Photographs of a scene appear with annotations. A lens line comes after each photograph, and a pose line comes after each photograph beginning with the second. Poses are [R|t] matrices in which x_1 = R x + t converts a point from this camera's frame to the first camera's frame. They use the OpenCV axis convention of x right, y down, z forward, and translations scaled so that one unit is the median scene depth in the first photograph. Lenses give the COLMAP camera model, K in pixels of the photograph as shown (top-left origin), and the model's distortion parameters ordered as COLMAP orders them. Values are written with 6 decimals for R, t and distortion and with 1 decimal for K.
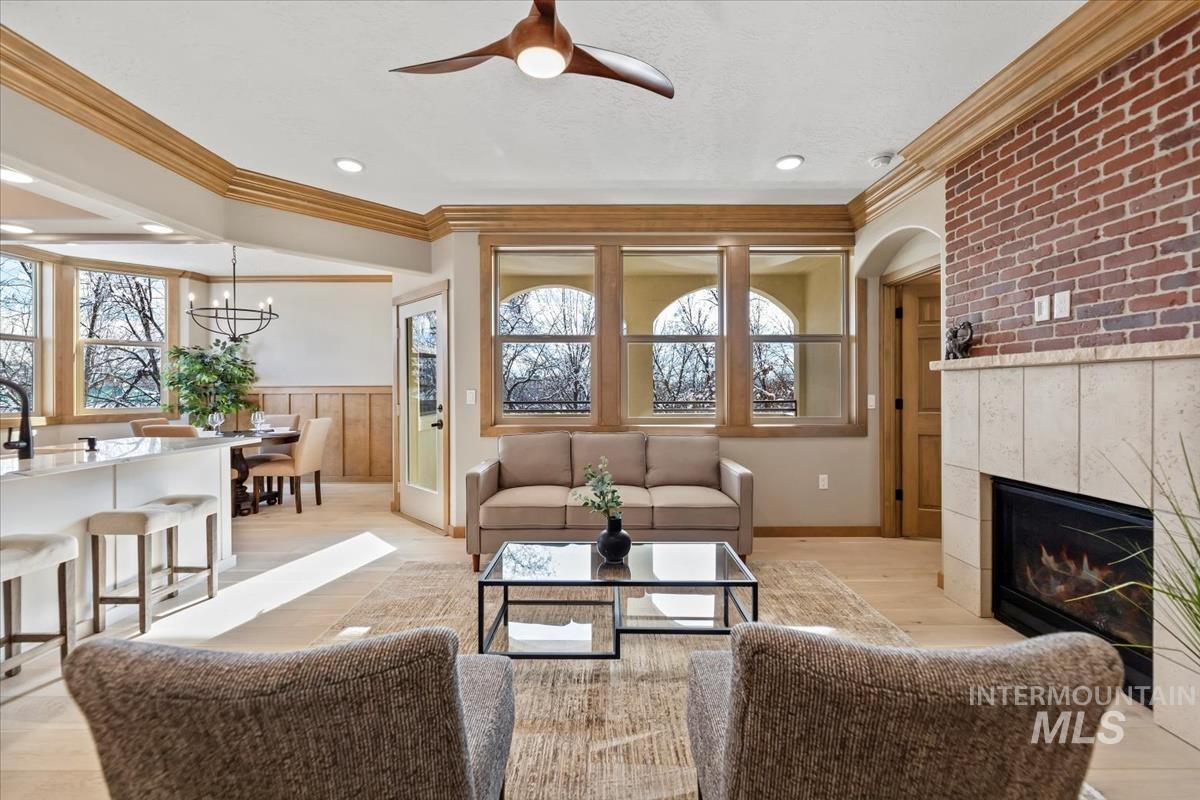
lens RADIAL K [[483.8, 0, 602.7], [0, 483.8, 389.3], [0, 0, 1]] dist [-0.000247, -0.000209]
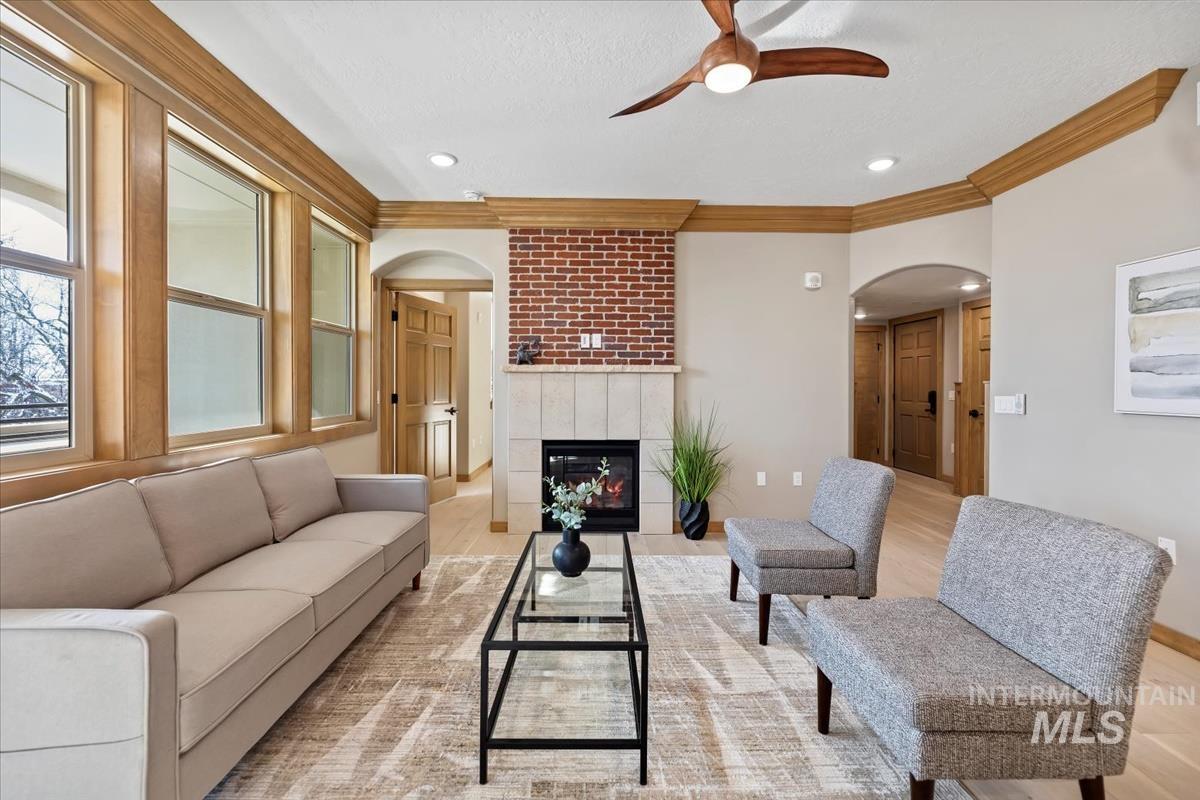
lens RADIAL K [[489.3, 0, 602.9], [0, 489.3, 387.4], [0, 0, 1]] dist [-0.001856, -0.000350]
pose [[-0.017083, -0.002754, 0.999850, -0.551884], [-0.003509, 0.999990, 0.002694, 0.000219], [-0.999848, -0.003463, -0.017092, 0.591933]]
